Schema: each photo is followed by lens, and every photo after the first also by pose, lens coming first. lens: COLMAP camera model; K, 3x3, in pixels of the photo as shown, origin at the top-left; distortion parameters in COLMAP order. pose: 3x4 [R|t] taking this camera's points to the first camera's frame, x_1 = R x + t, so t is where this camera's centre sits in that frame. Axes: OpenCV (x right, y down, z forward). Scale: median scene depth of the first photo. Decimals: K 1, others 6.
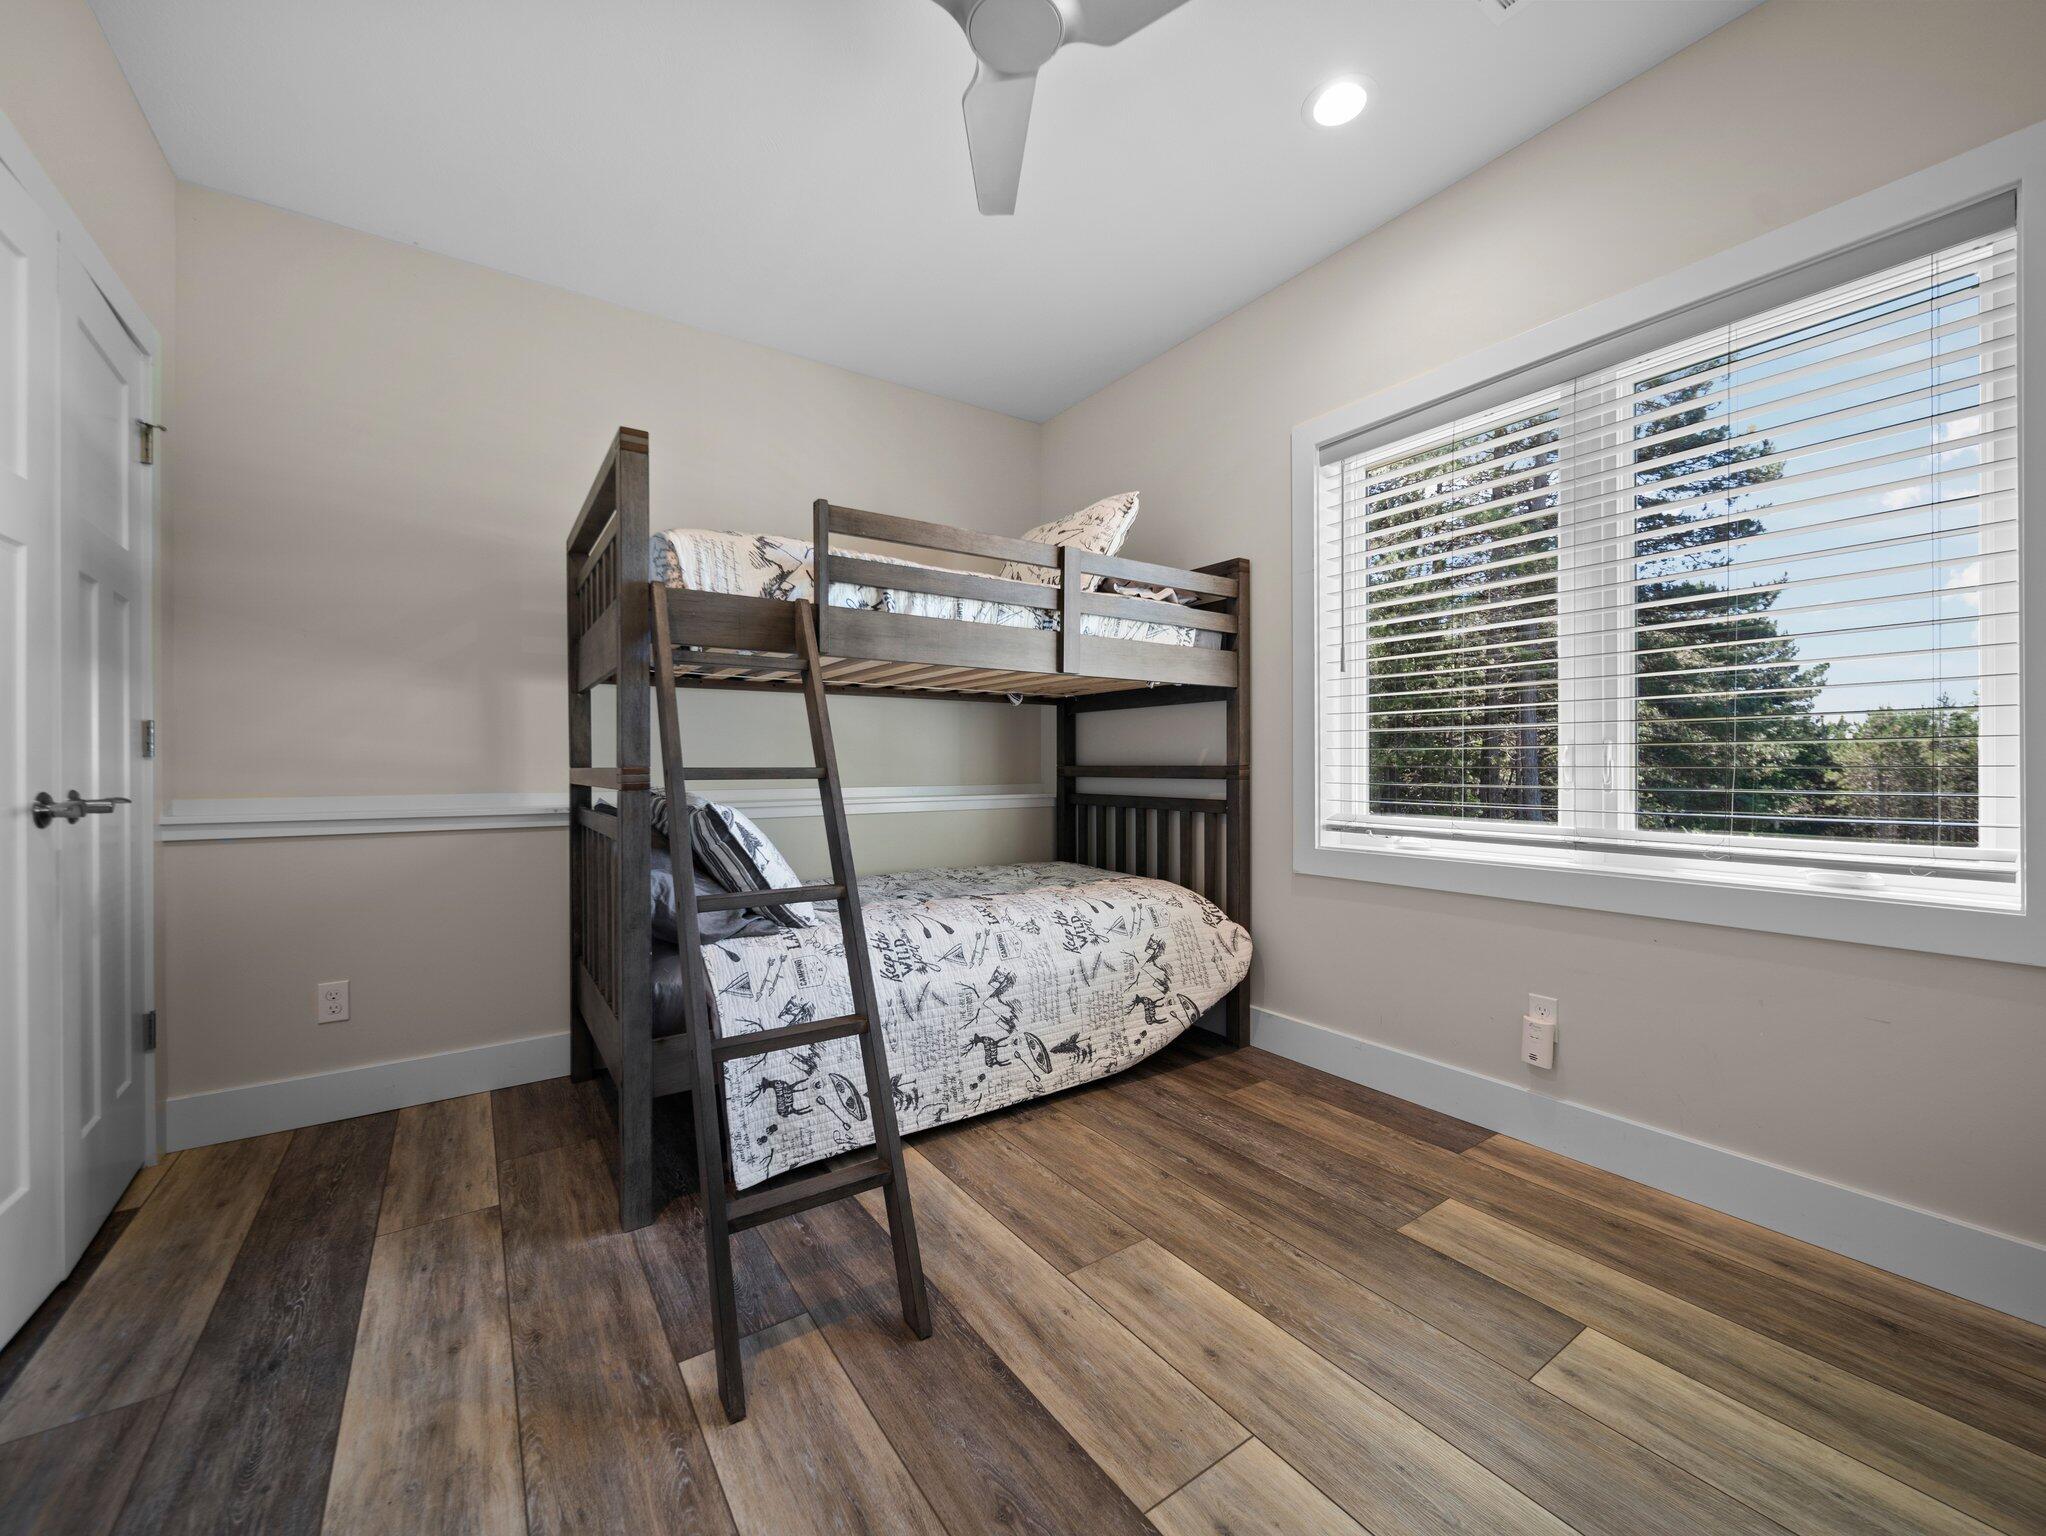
lens RADIAL K [[813.9, 0, 1030.4], [0, 813.9, 769.5], [0, 0, 1]] dist [-0.001385, -0.000562]
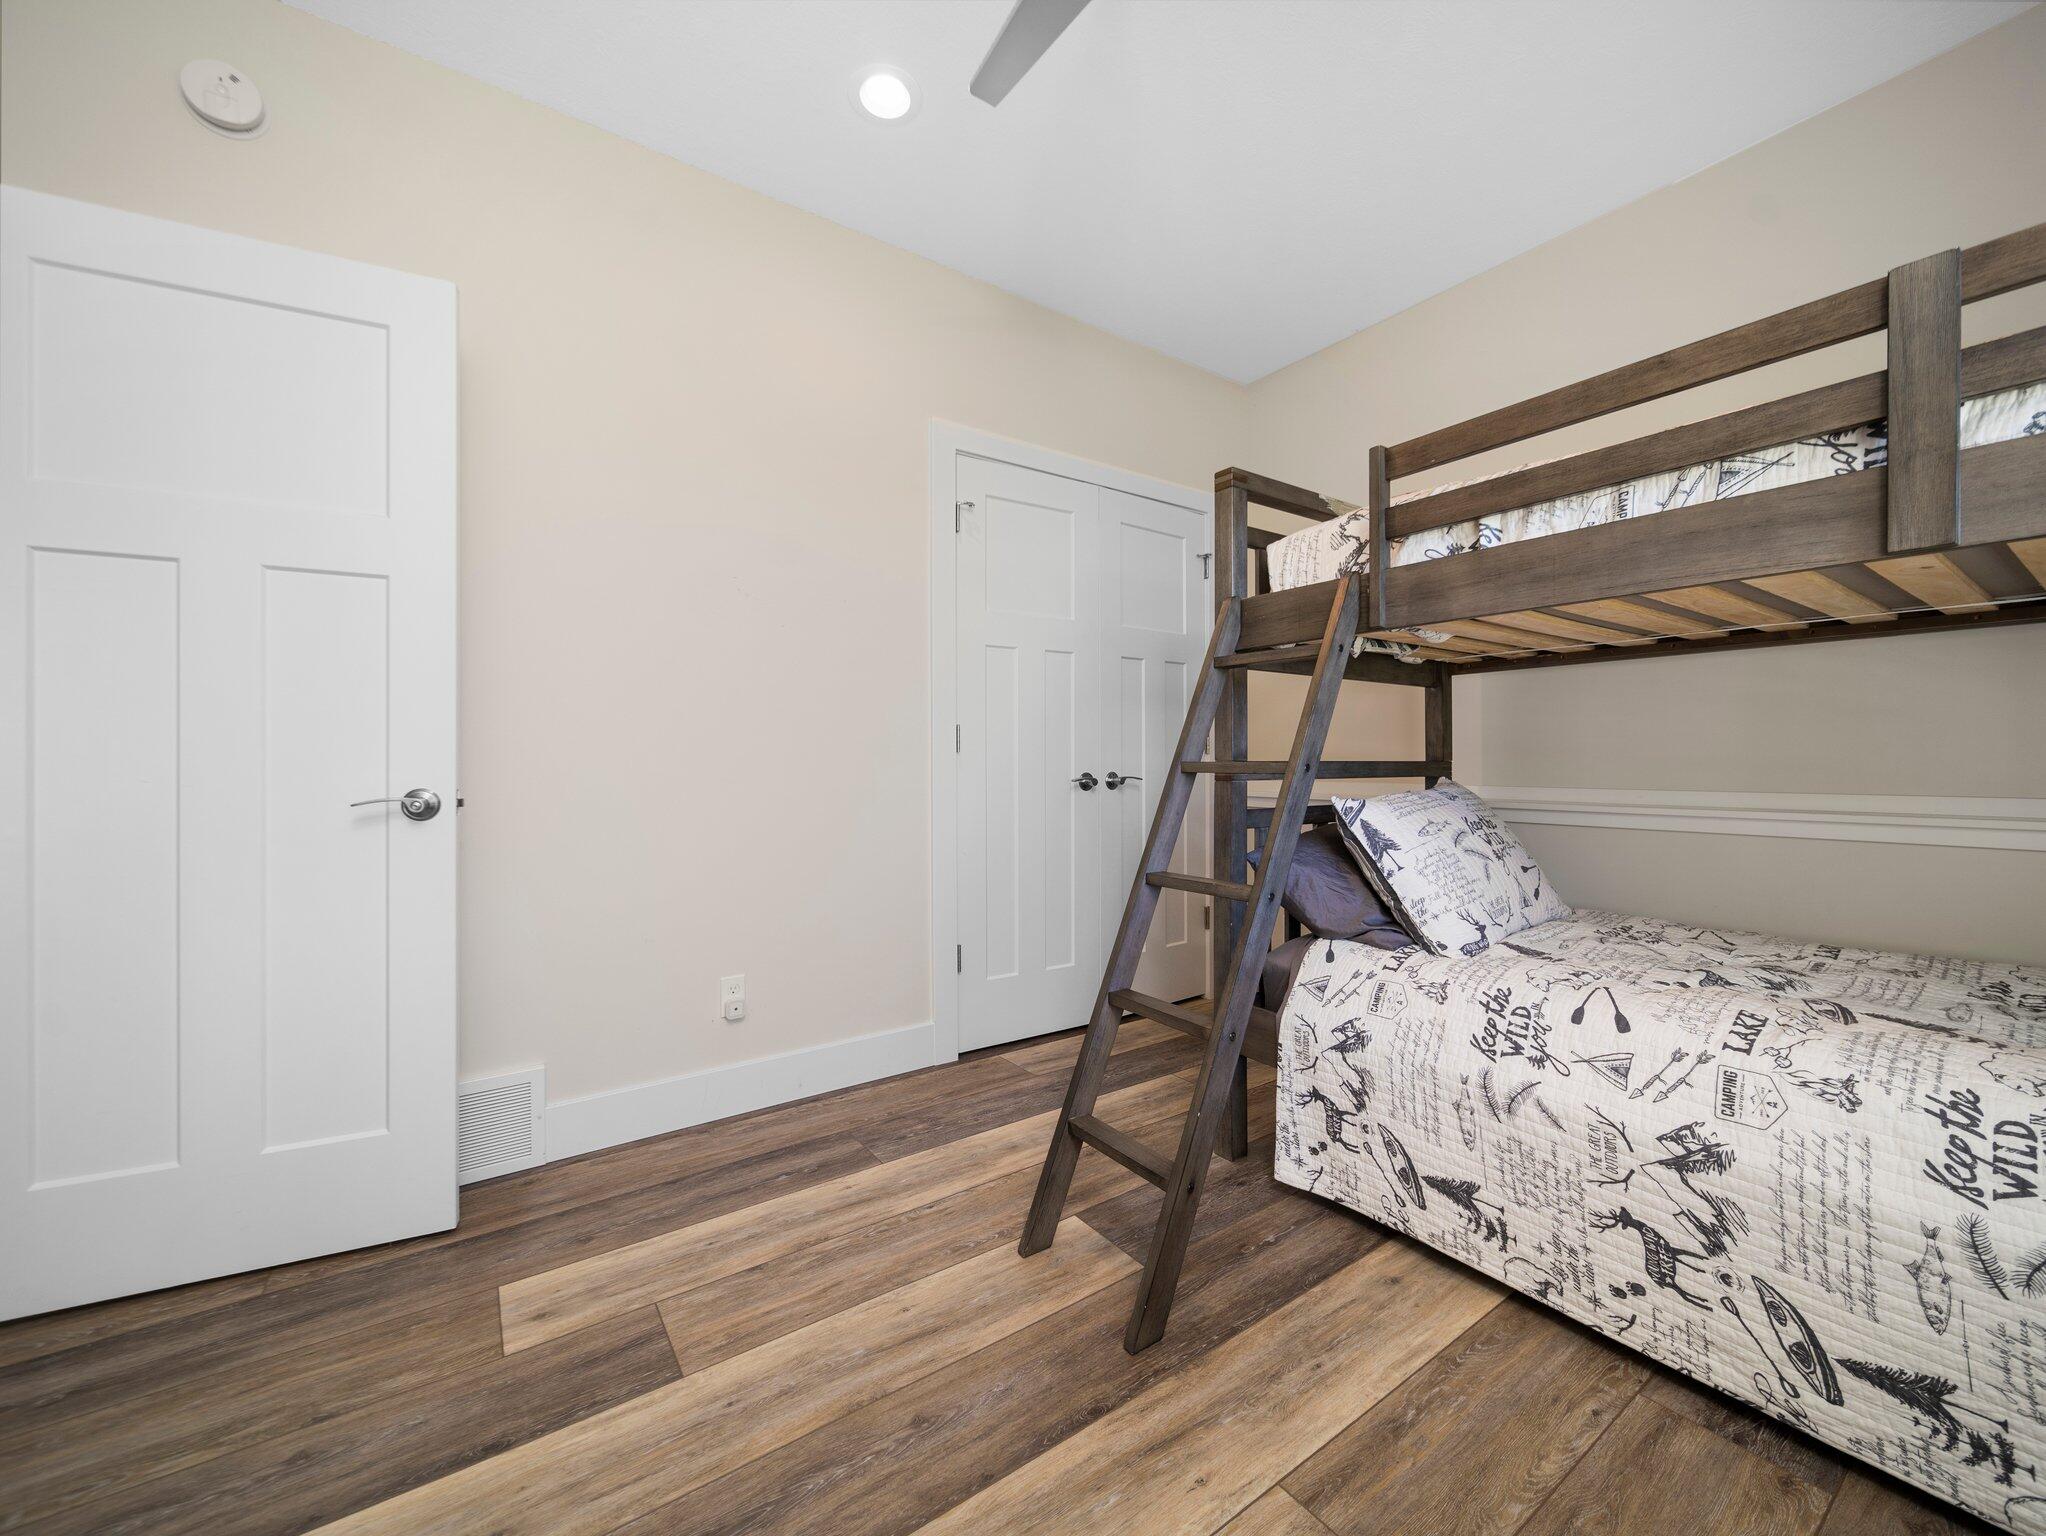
lens RADIAL K [[813.9, 0, 1006.2], [0, 813.9, 764.2], [0, 0, 1]] dist [-0.001385, -0.000562]
pose [[-0.017653, 0.009143, -0.999802, 0.563901], [0.001586, 0.999957, 0.009116, -0.008112], [0.999843, -0.001425, -0.017666, 0.586297]]
